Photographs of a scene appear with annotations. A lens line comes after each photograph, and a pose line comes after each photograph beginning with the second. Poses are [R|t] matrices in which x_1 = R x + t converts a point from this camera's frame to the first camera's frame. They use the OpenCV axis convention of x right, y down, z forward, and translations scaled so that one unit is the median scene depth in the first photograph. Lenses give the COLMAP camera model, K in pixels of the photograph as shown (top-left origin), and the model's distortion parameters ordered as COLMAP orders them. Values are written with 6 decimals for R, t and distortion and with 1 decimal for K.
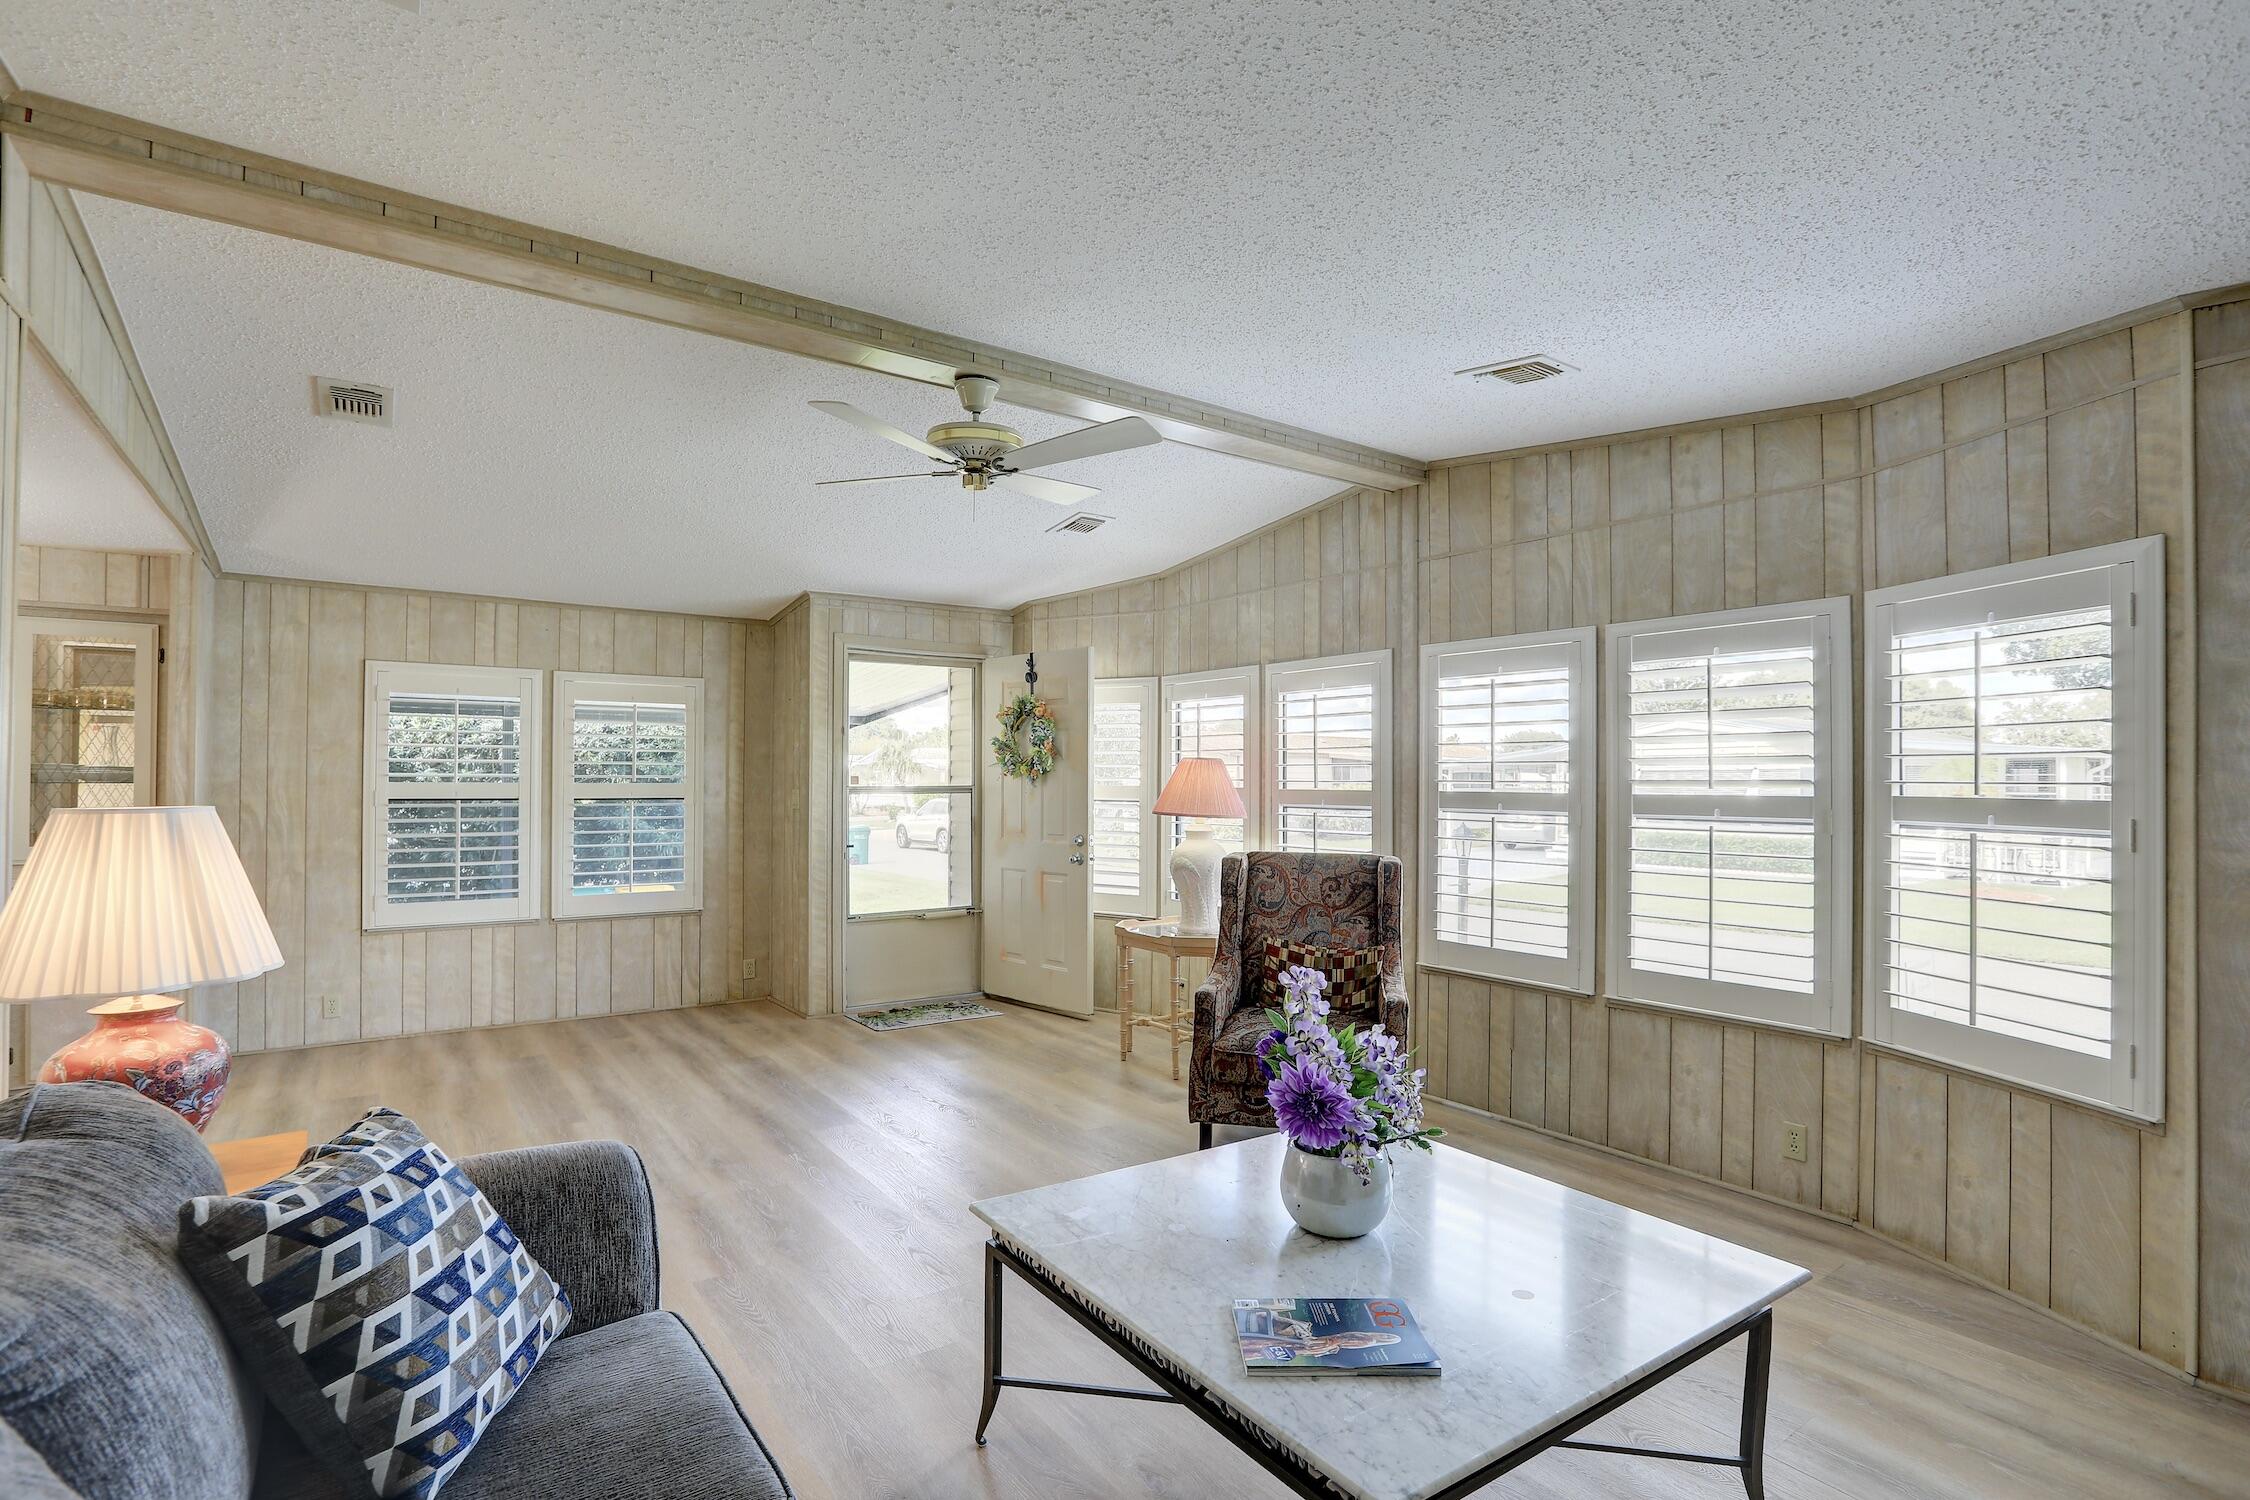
lens RADIAL K [[1093.7, 0, 1122.2], [0, 1093.7, 763.0], [0, 0, 1]] dist [-0.051183, 0.023434]
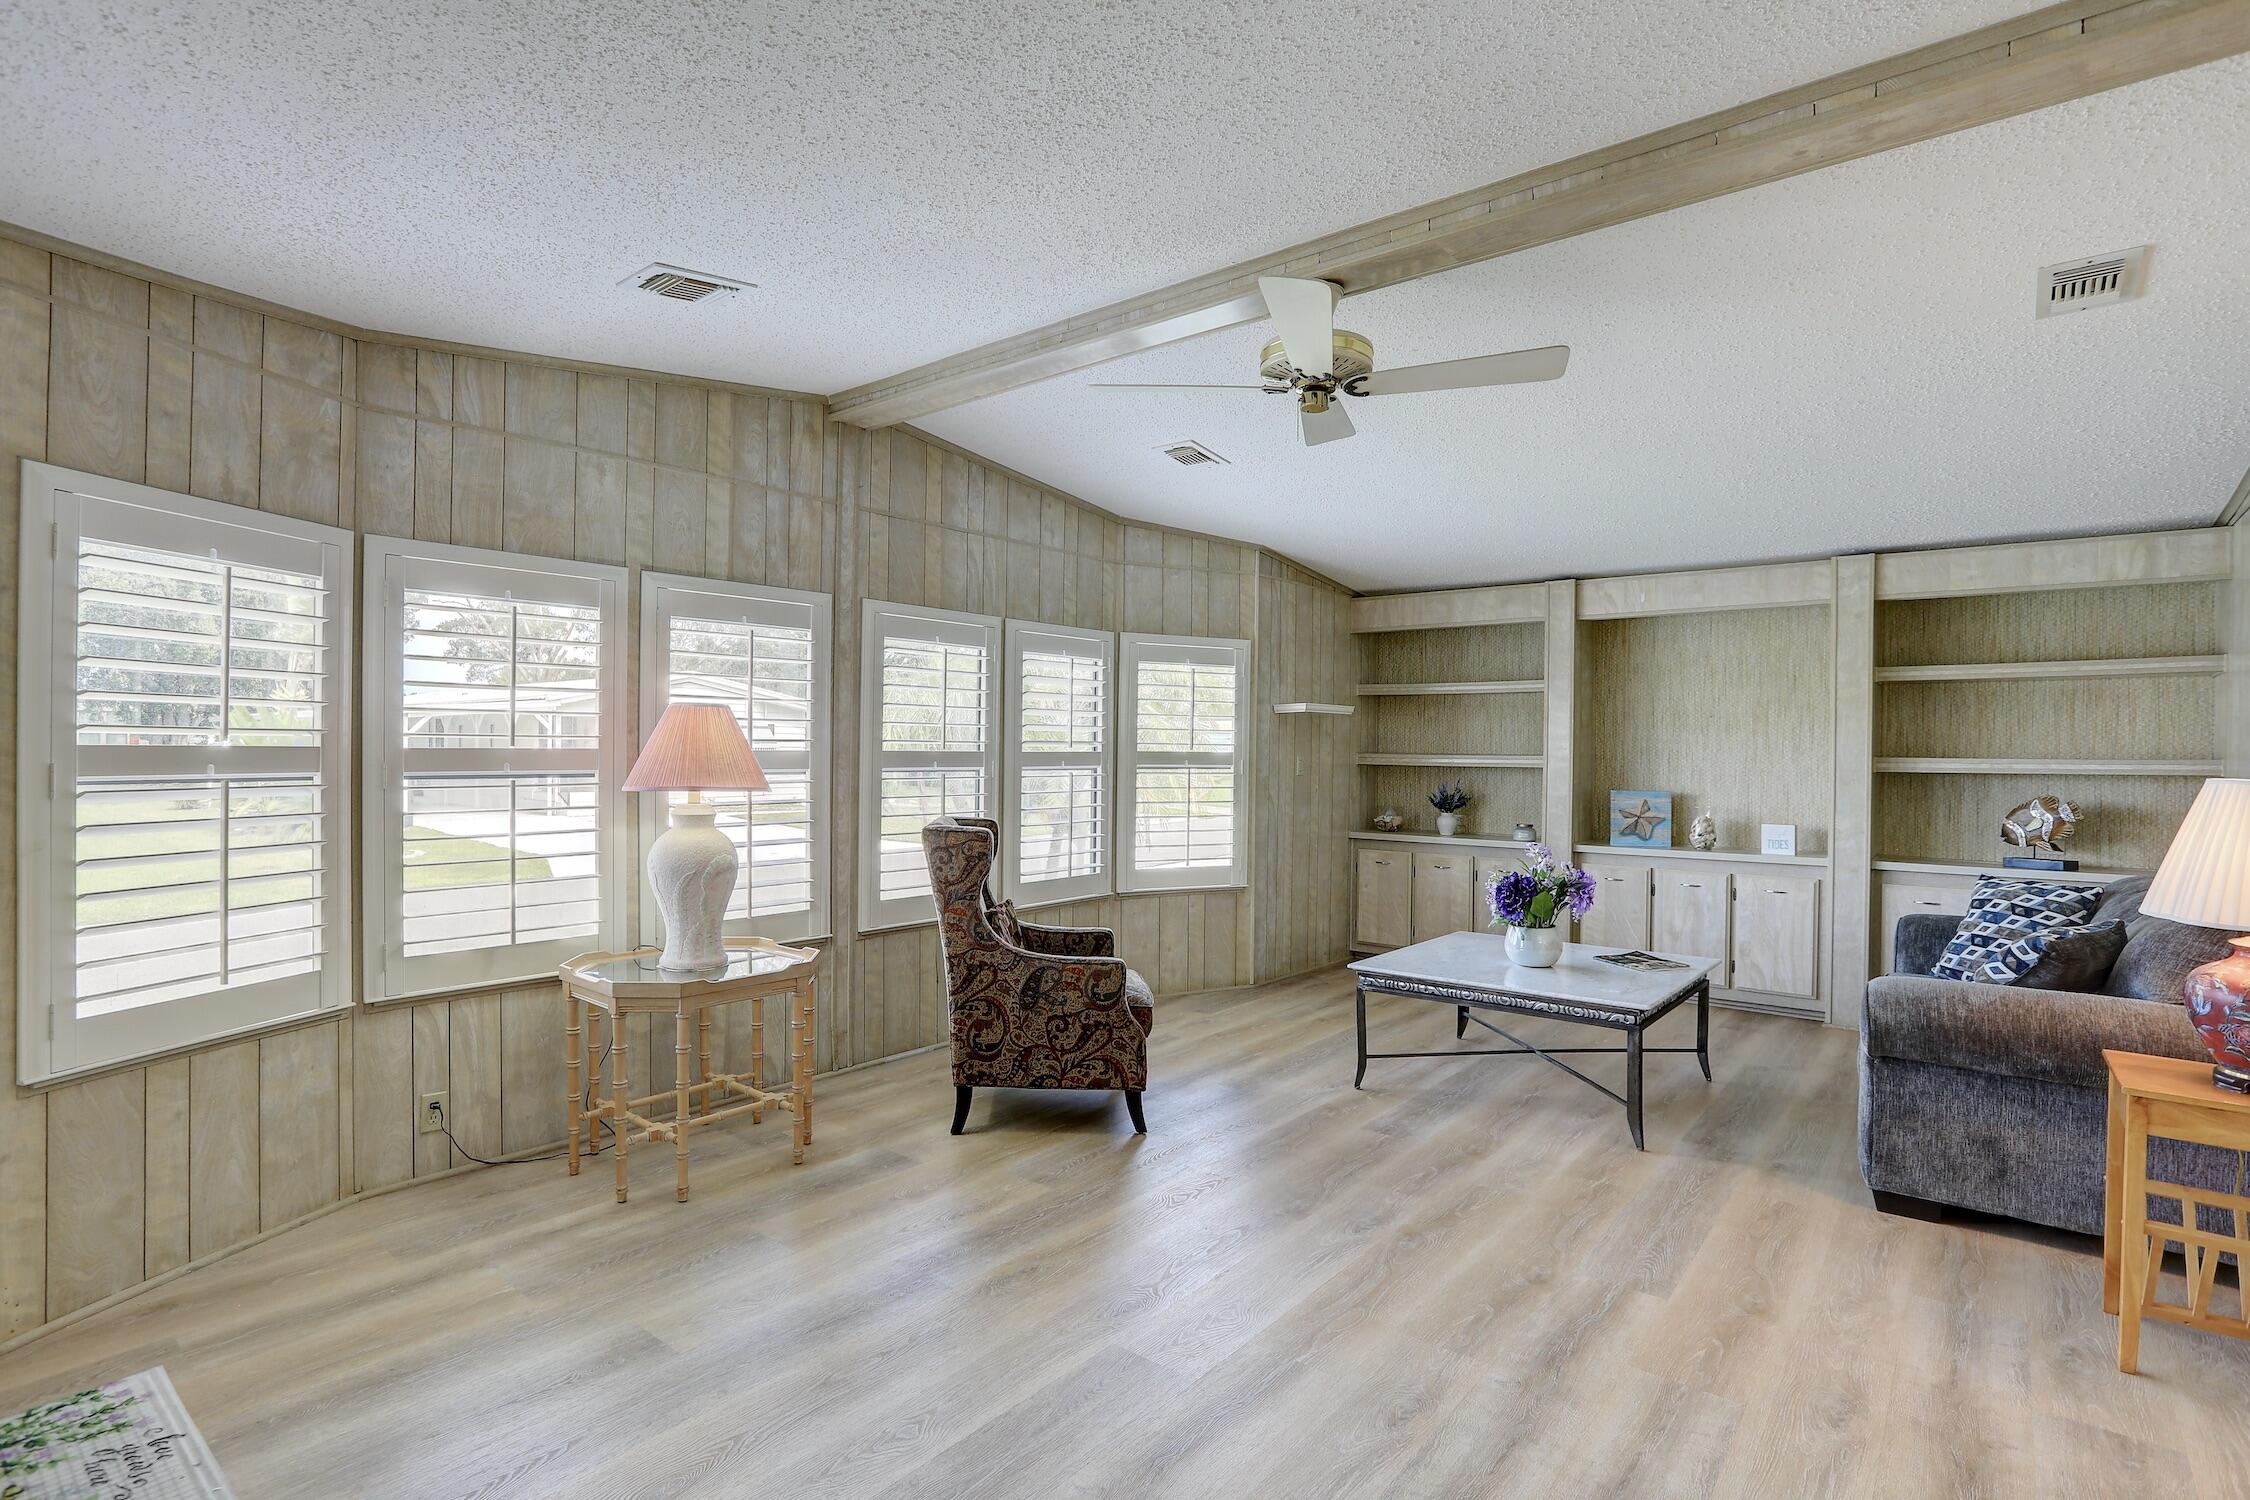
lens RADIAL K [[1151.3, 0, 1050.8], [0, 1151.3, 744.6], [0, 0, 1]] dist [-0.055917, 0.028877]
pose [[-0.239695, -0.008270, 0.970813, -0.838113], [-0.027200, 0.999628, 0.001799, 0.015817], [-0.970467, -0.025975, -0.239831, 1.211855]]
